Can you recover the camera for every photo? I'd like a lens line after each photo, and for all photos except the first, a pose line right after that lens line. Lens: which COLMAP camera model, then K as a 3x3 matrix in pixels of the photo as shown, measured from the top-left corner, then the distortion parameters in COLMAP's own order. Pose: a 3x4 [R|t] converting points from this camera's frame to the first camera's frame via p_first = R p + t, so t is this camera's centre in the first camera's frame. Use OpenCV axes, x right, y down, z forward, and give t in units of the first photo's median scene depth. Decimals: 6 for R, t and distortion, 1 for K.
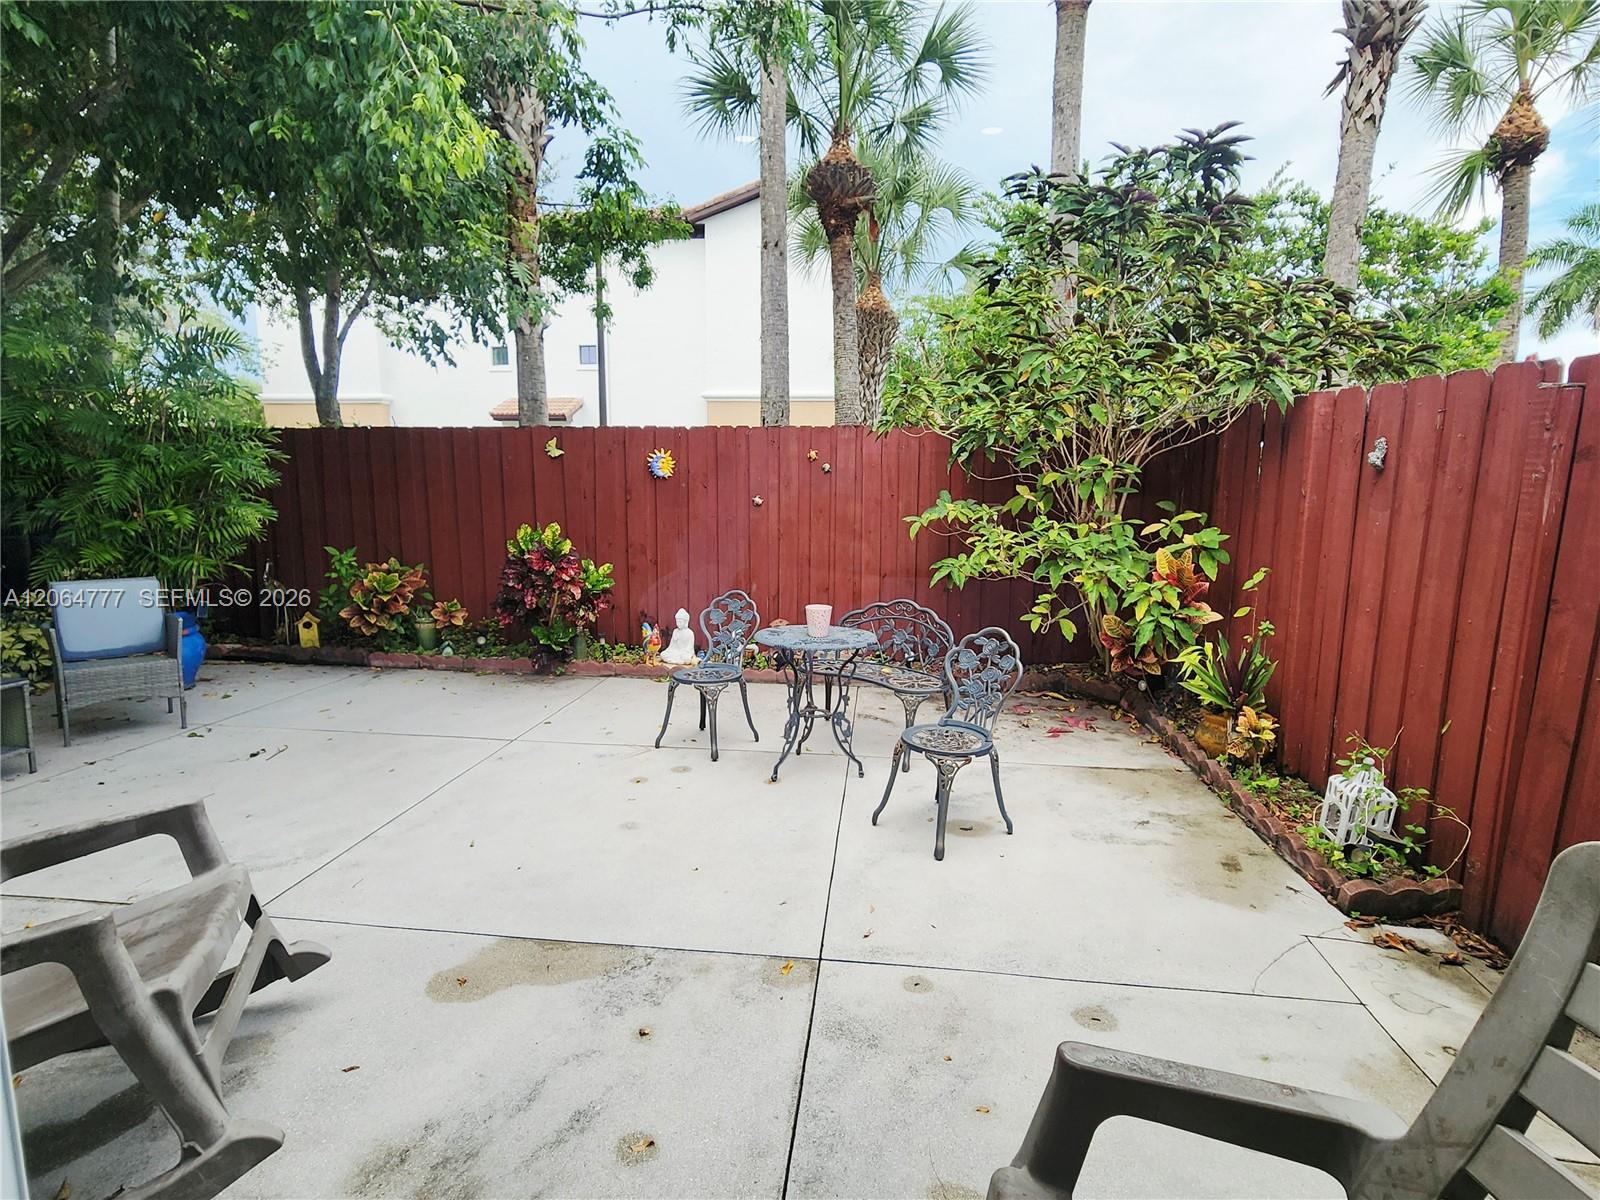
lens RADIAL K [[785.3, 0, 809.7], [0, 785.3, 601.6], [0, 0, 1]] dist [-0.002894, -0.000440]
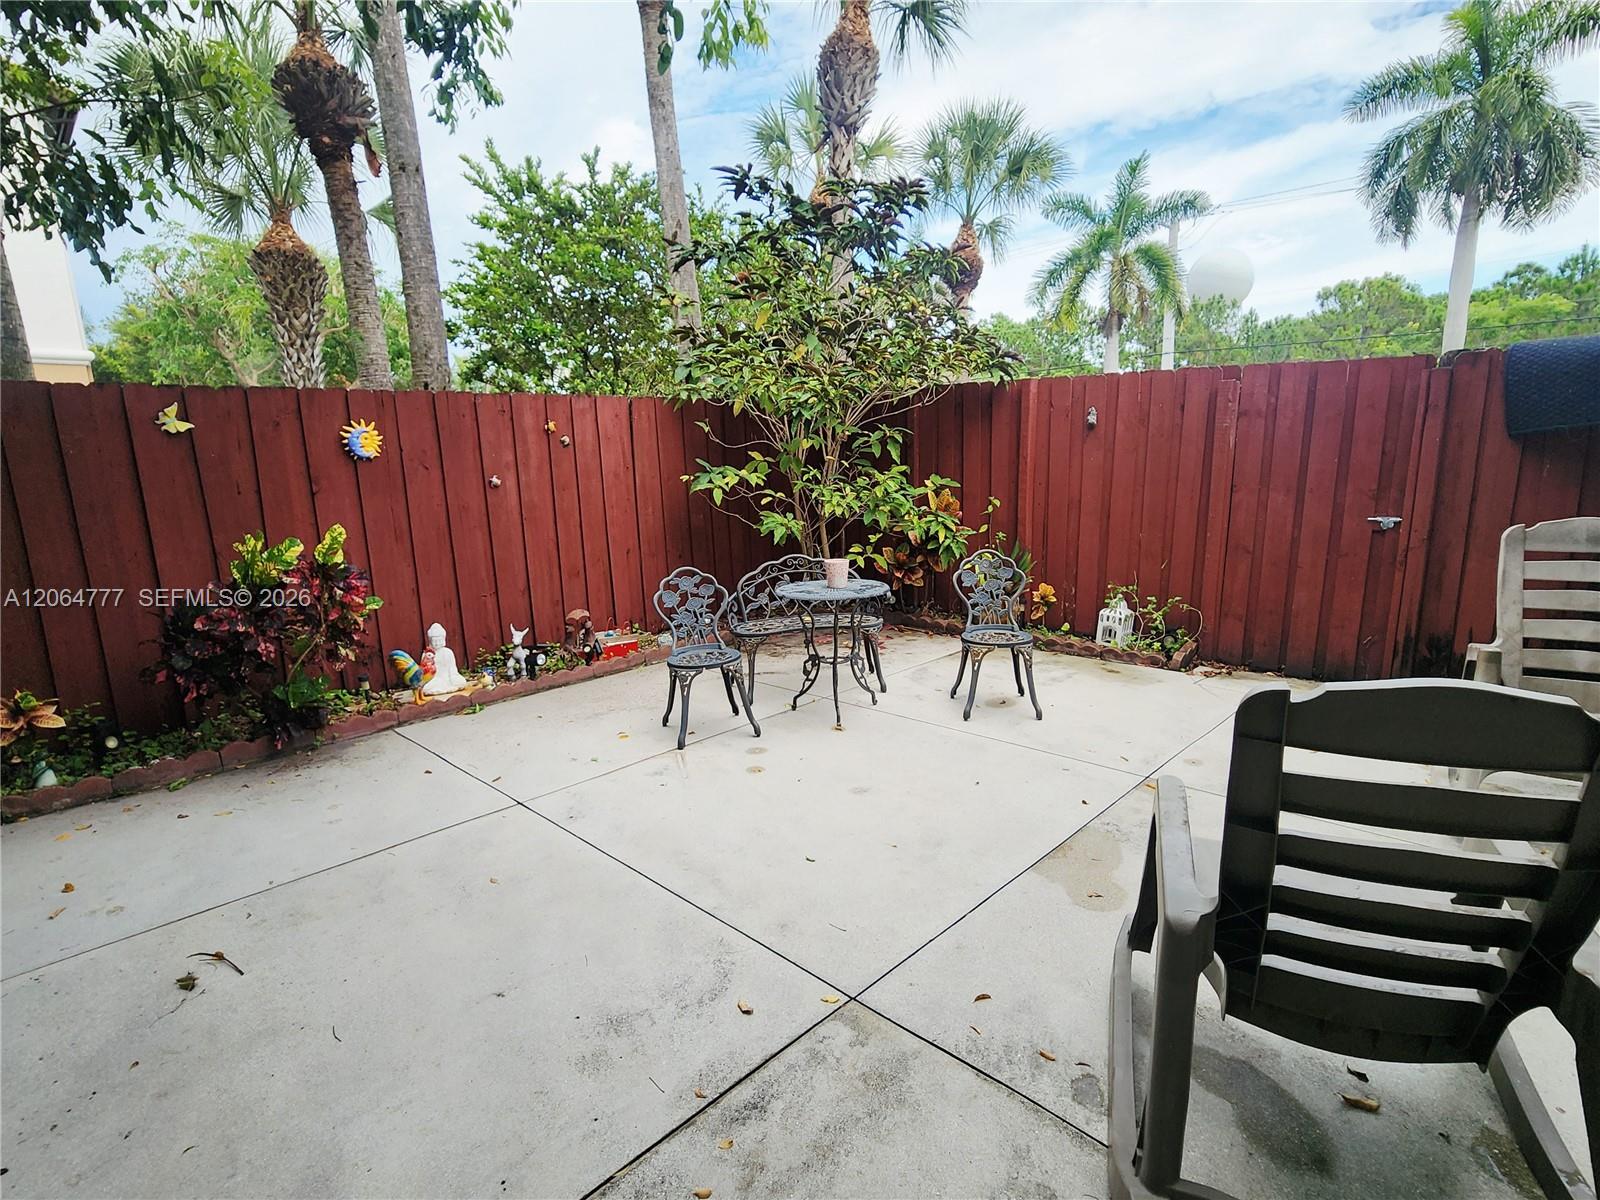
lens RADIAL K [[785.3, 0, 803.4], [0, 785.3, 600.8], [0, 0, 1]] dist [-0.002894, -0.000440]
pose [[0.628371, -0.173935, 0.758220, -0.700405], [0.158078, 0.982897, 0.094470, -0.039875], [-0.761684, 0.060496, 0.645119, 0.281367]]
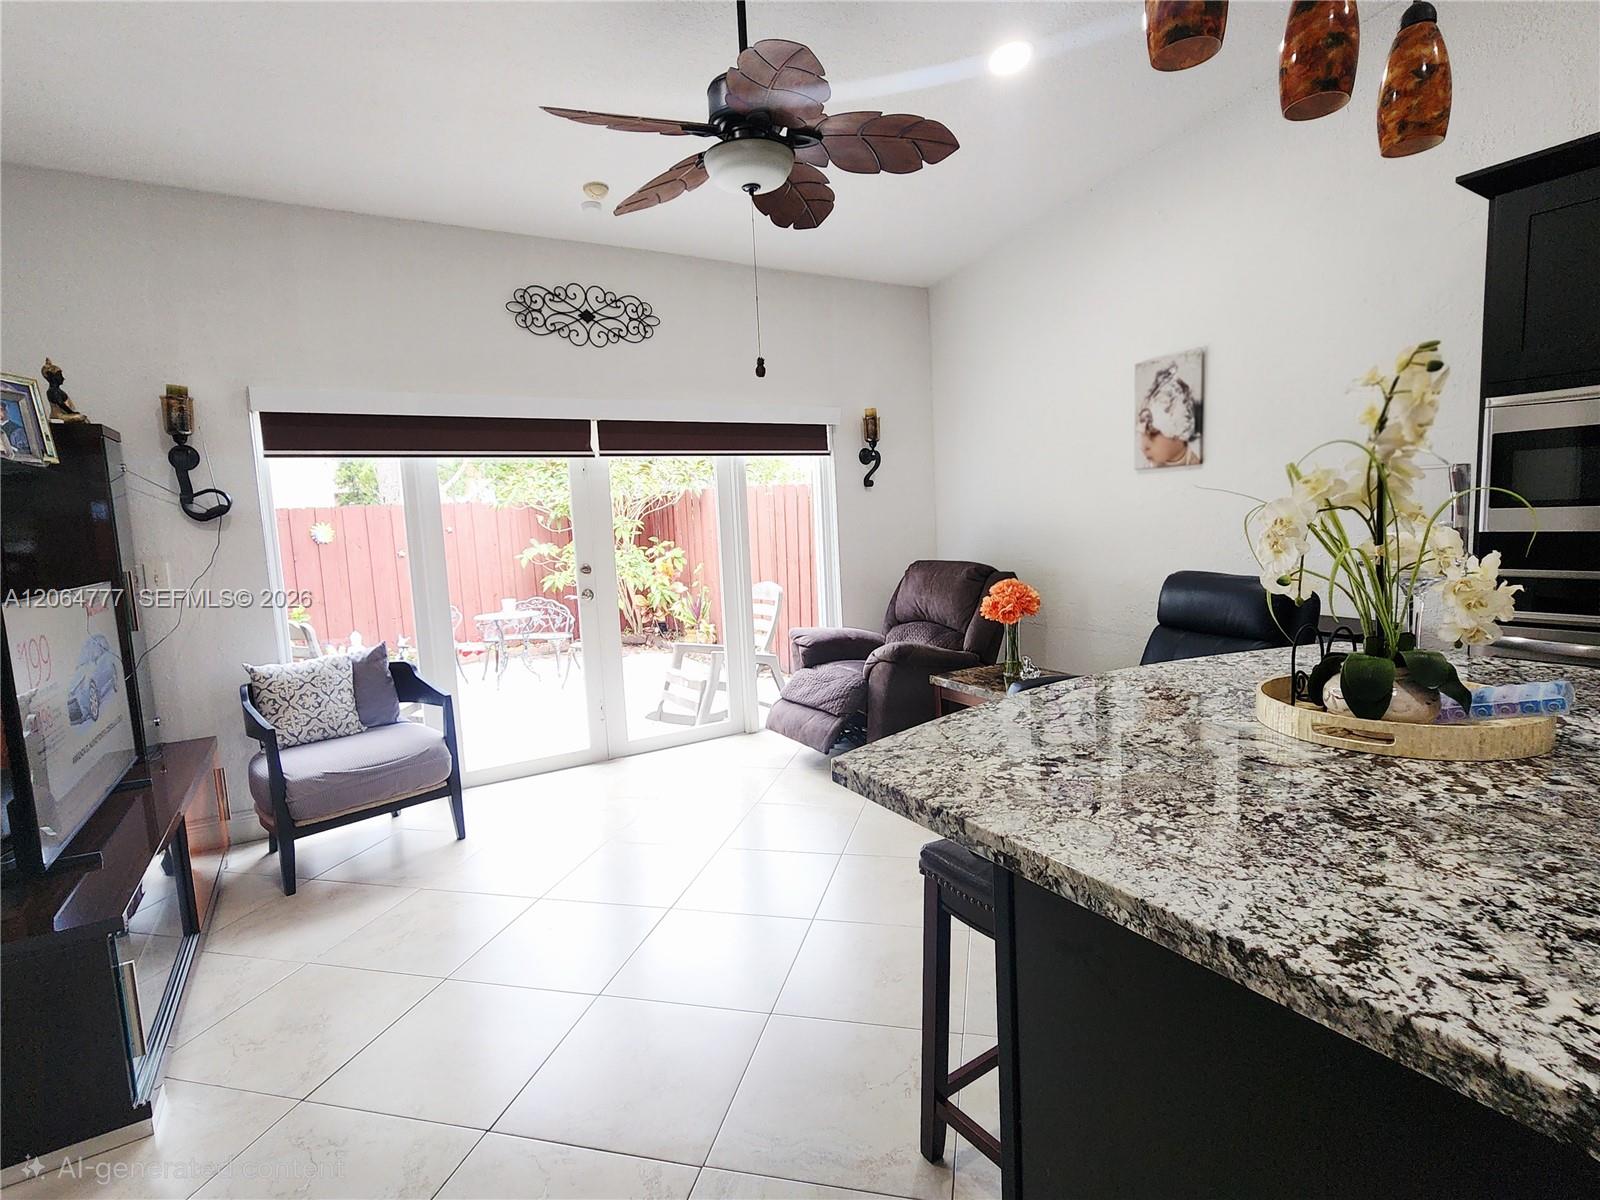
lens RADIAL K [[785.3, 0, 799.7], [0, 785.3, 596.3], [0, 0, 1]] dist [-0.002894, -0.000440]
pose [[0.798701, -0.105564, 0.592396, -0.475020], [0.141966, 0.989757, -0.015034, 0.109459], [-0.584741, 0.096107, 0.805507, -0.855723]]
